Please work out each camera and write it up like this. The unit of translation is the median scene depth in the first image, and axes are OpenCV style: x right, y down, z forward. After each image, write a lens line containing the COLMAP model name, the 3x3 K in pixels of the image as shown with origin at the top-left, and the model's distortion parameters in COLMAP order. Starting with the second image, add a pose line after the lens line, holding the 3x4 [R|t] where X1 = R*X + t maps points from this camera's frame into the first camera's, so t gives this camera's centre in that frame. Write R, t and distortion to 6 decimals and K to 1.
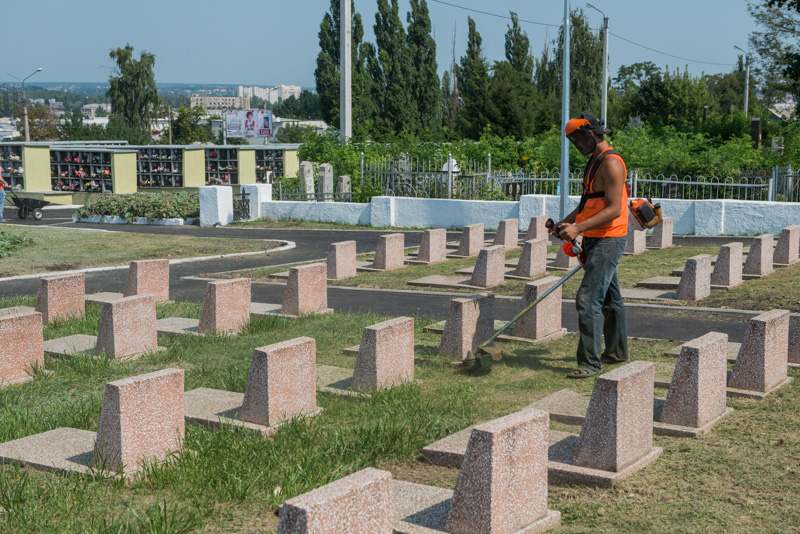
lens RADIAL K [[1176.1, 0, 399.0], [0, 1176.1, 263.5], [0, 0, 1]] dist [0.138411, 0.000000]
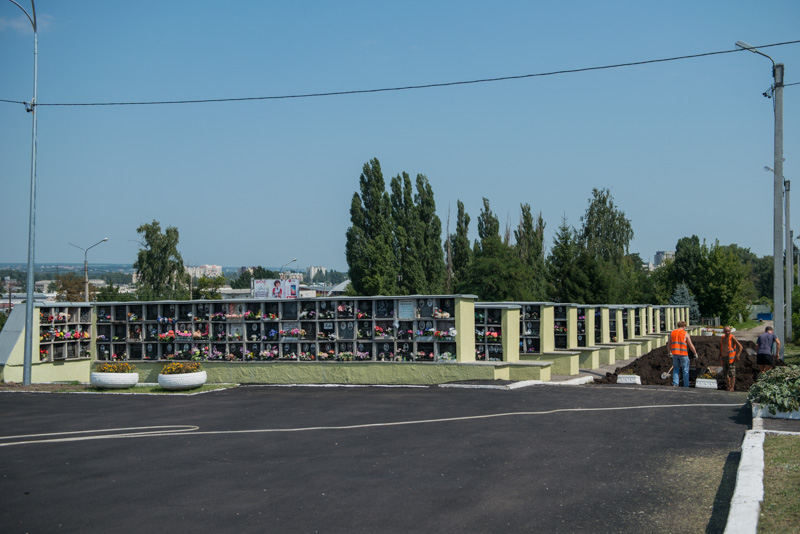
lens RADIAL K [[936.9, 0, 400.1], [0, 936.9, 263.3], [0, 0, 1]] dist [0.101369, 0.000000]
pose [[0.990947, 0.006194, 0.134110, -0.139110], [0.014566, 0.988078, -0.153261, -0.011065], [-0.133460, 0.153827, 0.979043, 0.148211]]
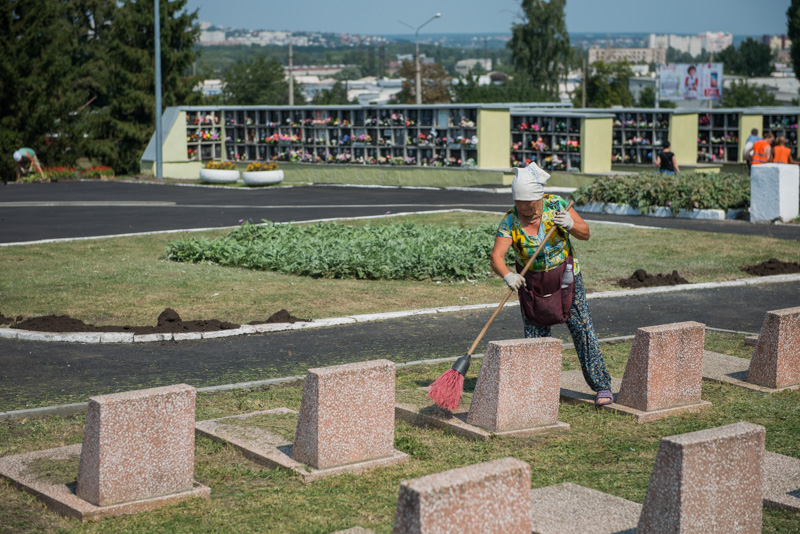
lens RADIAL K [[1507.6, 0, 397.4], [0, 1507.6, 267.8], [0, 0, 1]] dist [0.076071, 0.000000]
pose [[0.958038, 0.037605, -0.284163, -0.028625], [-0.036638, 0.999291, 0.008717, -0.001108], [0.284289, 0.002060, 0.958736, 0.020223]]
